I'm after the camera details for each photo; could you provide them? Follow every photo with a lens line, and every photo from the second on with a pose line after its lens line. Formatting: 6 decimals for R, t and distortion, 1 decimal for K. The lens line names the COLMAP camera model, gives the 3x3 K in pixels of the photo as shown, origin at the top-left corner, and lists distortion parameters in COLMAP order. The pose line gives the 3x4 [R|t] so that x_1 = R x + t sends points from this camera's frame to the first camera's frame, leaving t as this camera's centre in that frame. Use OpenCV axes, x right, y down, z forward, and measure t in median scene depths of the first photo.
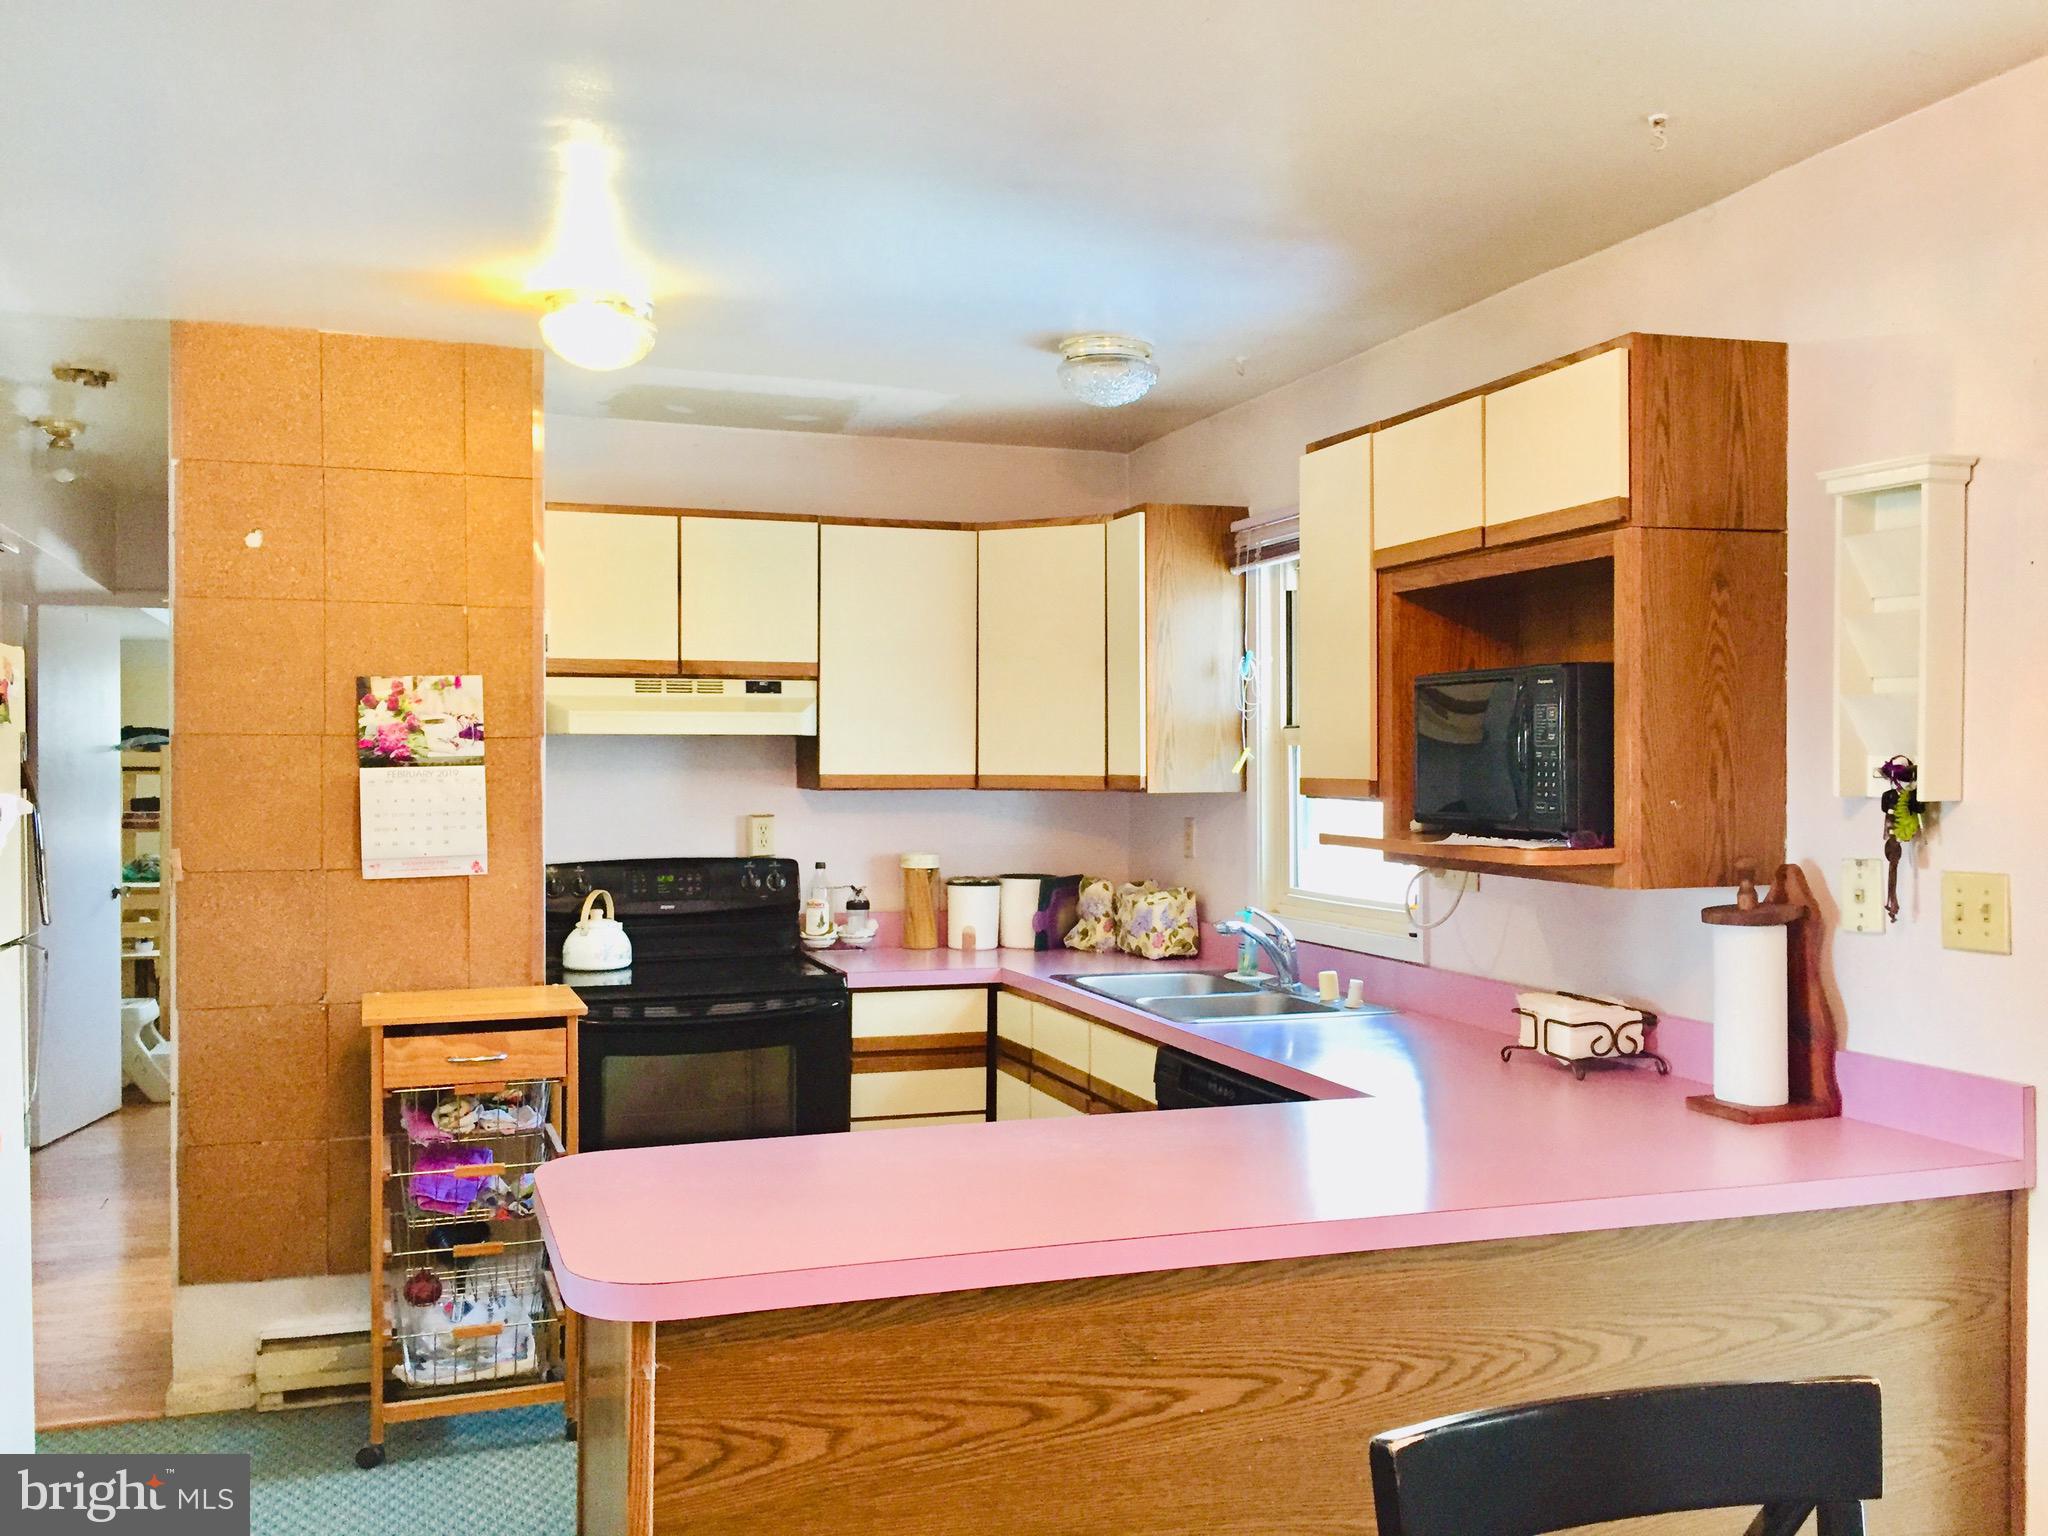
lens RADIAL K [[1764.0, 0, 1019.1], [0, 1764.0, 773.9], [0, 0, 1]] dist [0.079972, -0.091184]
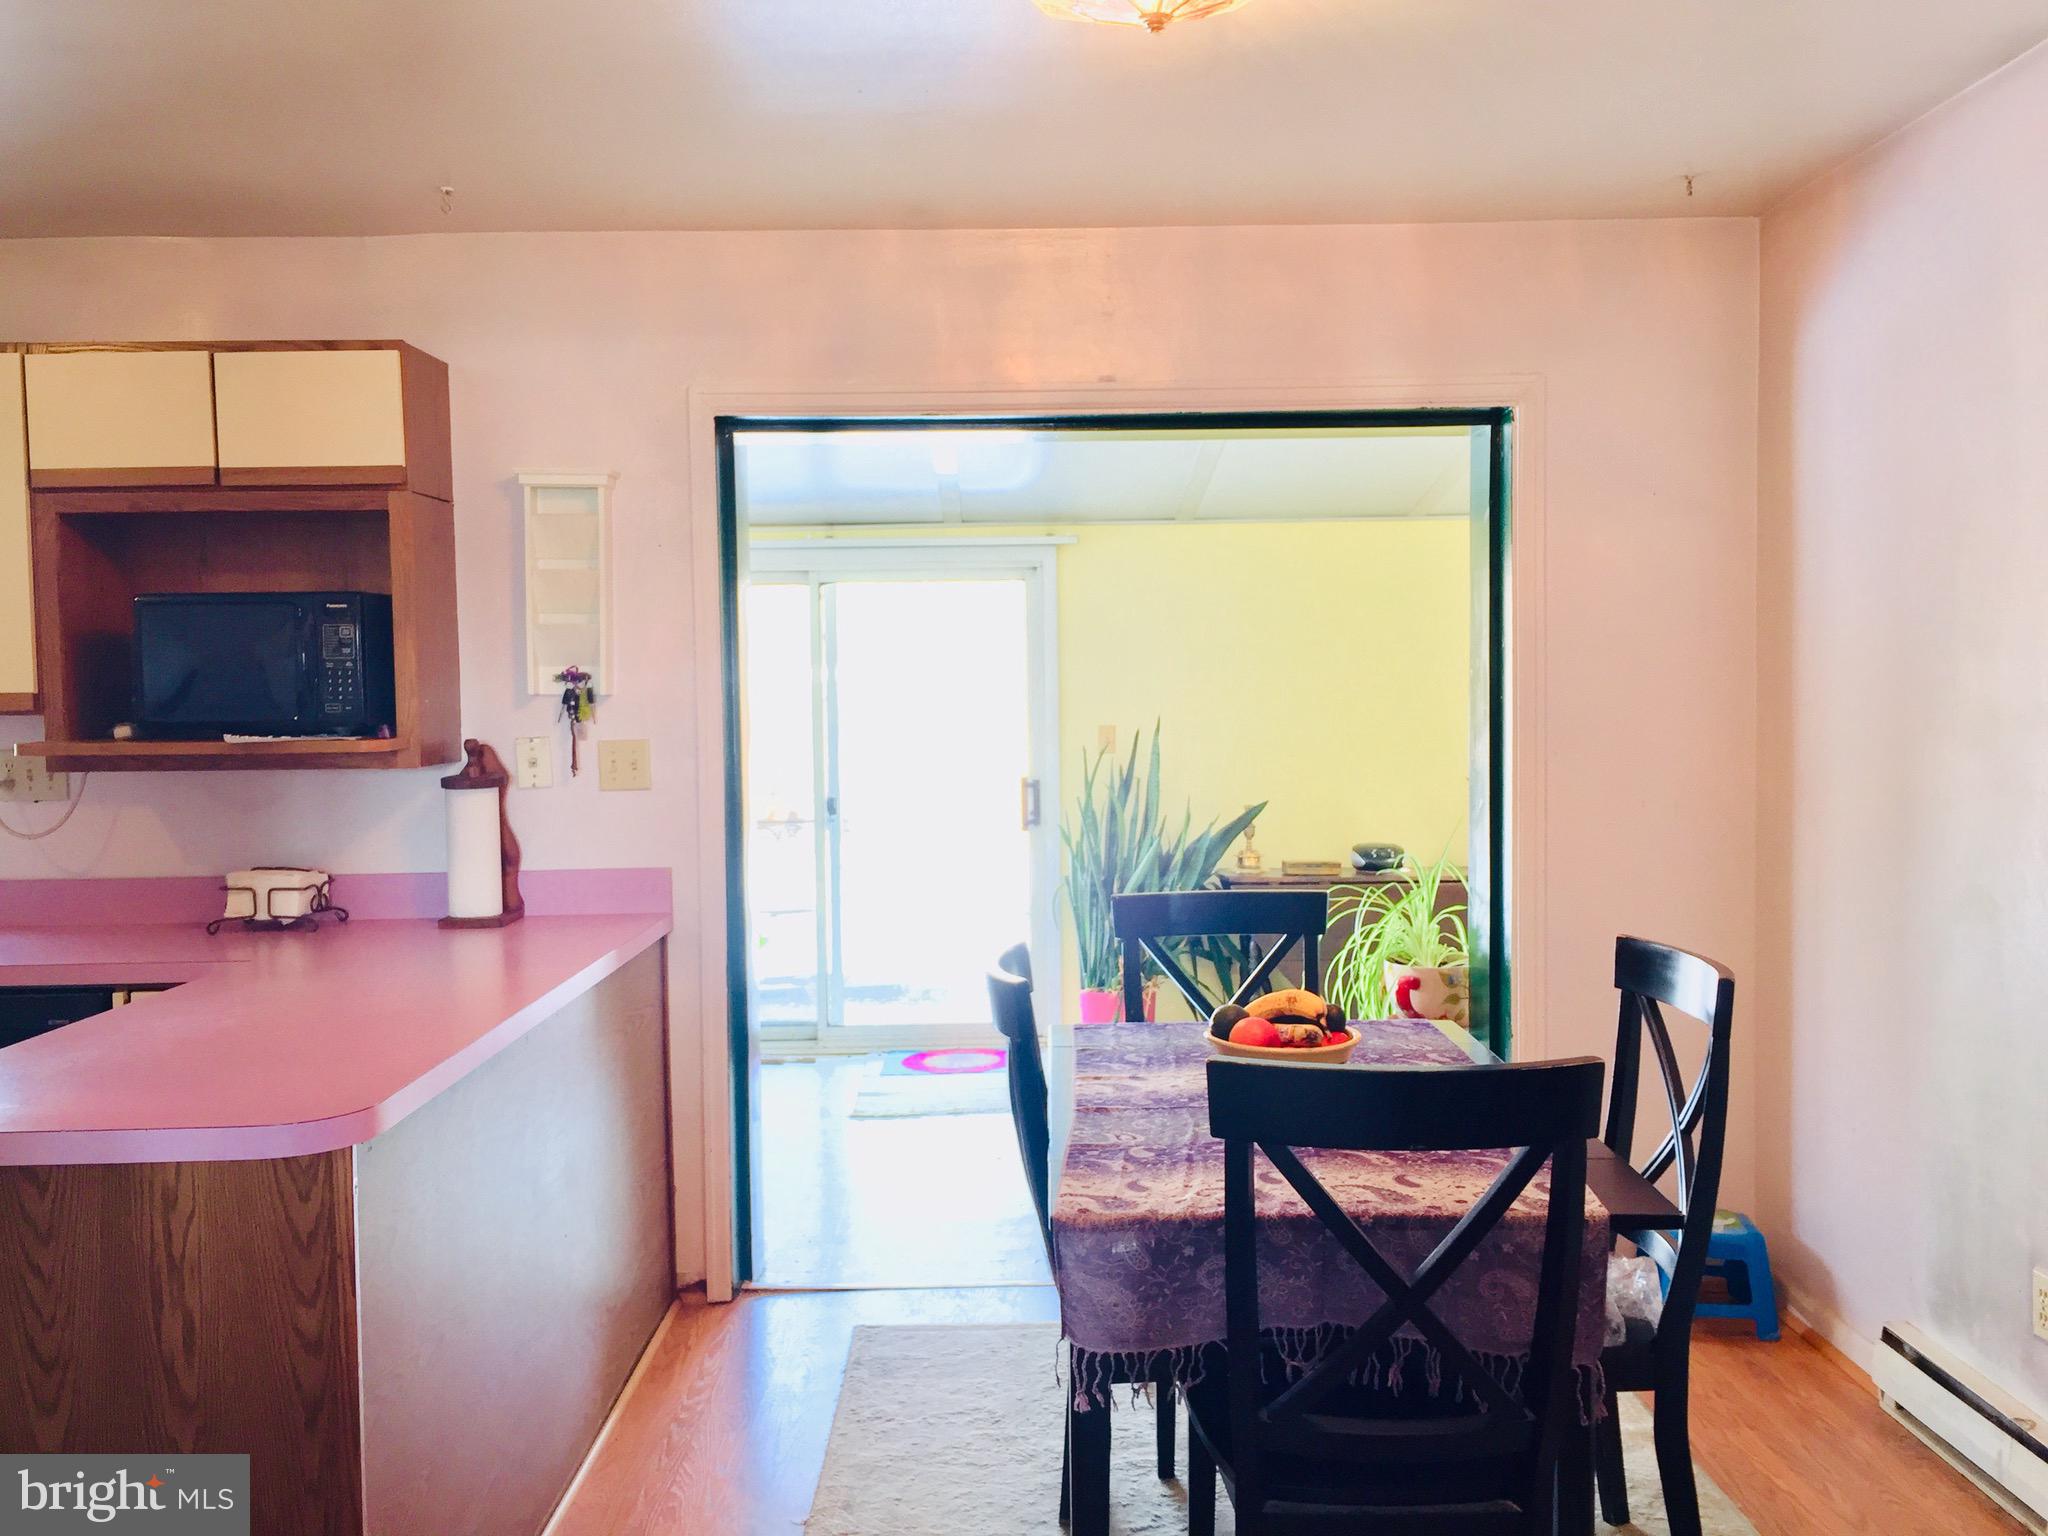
lens RADIAL K [[1764.0, 0, 1018.9], [0, 1764.0, 756.6], [0, 0, 1]] dist [0.079972, -0.091184]
pose [[0.329373, -0.040612, 0.943326, -0.546075], [0.022242, 0.999131, 0.035248, 0.015015], [-0.943938, 0.009372, 0.329990, 0.107755]]
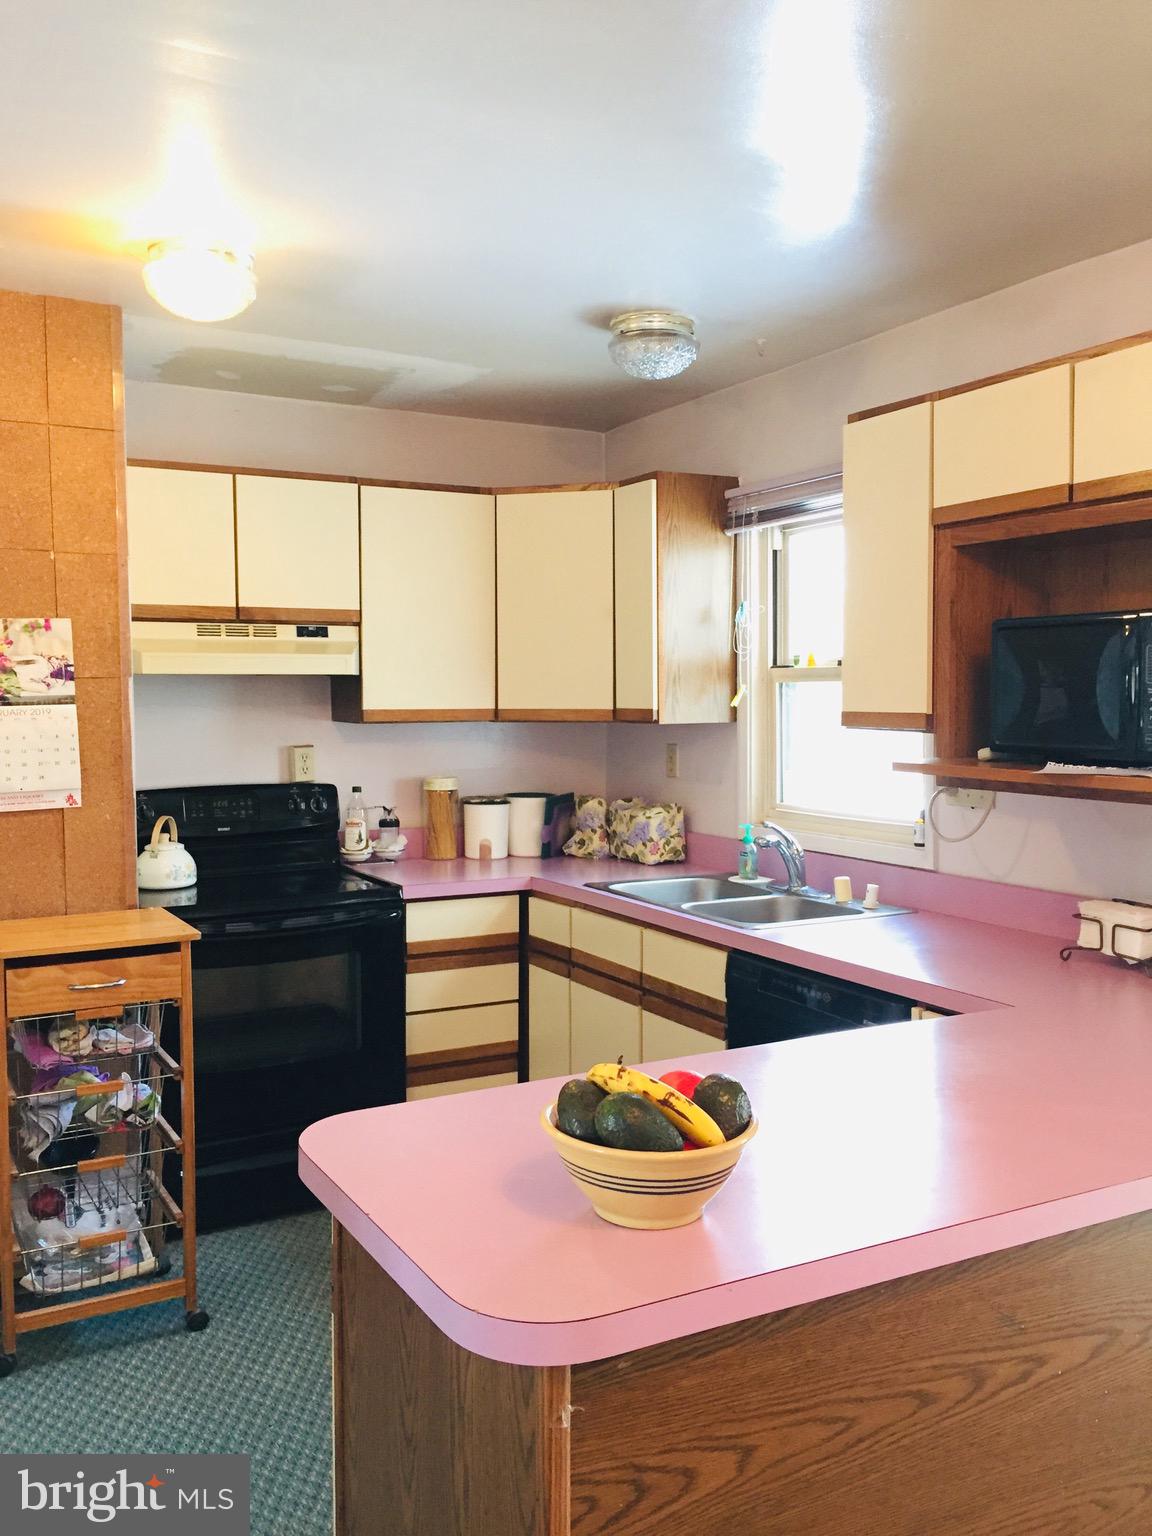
lens RADIAL K [[1323.0, 0, 576.3], [0, 1323.0, 772.5], [0, 0, 1]] dist [0.079972, -0.091184]
pose [[0.987328, -0.014306, 0.158046, -0.144512], [0.005899, 0.998548, 0.053537, -0.005362], [-0.158583, -0.051927, 0.985979, 0.180420]]
